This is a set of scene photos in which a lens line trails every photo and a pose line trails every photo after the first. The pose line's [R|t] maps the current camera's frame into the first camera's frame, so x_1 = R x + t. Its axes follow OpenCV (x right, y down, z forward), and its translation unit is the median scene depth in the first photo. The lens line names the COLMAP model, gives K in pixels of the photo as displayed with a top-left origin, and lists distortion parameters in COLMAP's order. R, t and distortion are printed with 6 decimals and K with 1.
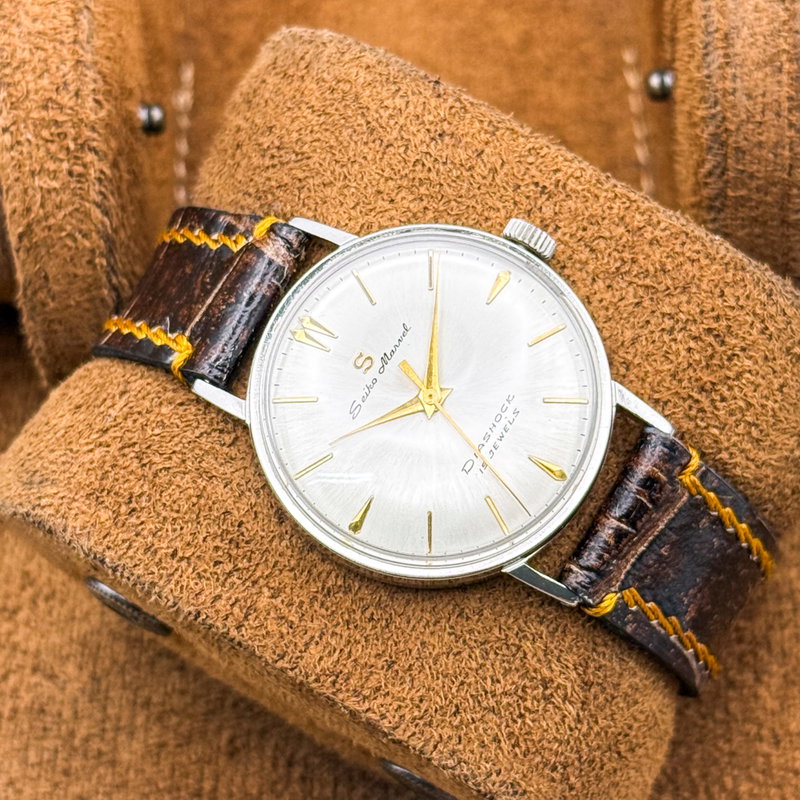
lens RADIAL K [[2640.3, 0, 397.2], [0, 2640.3, 406.4], [0, 0, 1]] dist [0.039736, 0.000000]
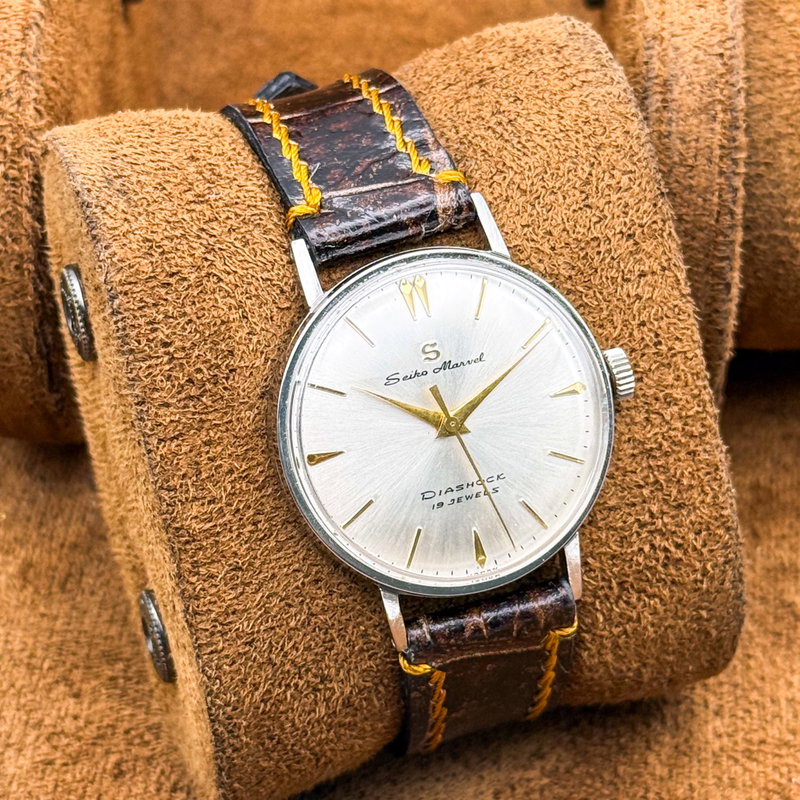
lens RADIAL K [[2640.3, 0, 404.9], [0, 2640.3, 394.2], [0, 0, 1]] dist [0.039736, 0.000000]
pose [[0.681712, 0.706374, 0.190537, -0.201608], [-0.725982, 0.685385, 0.056542, -0.055821], [-0.090651, -0.176872, 0.980050, -0.020205]]
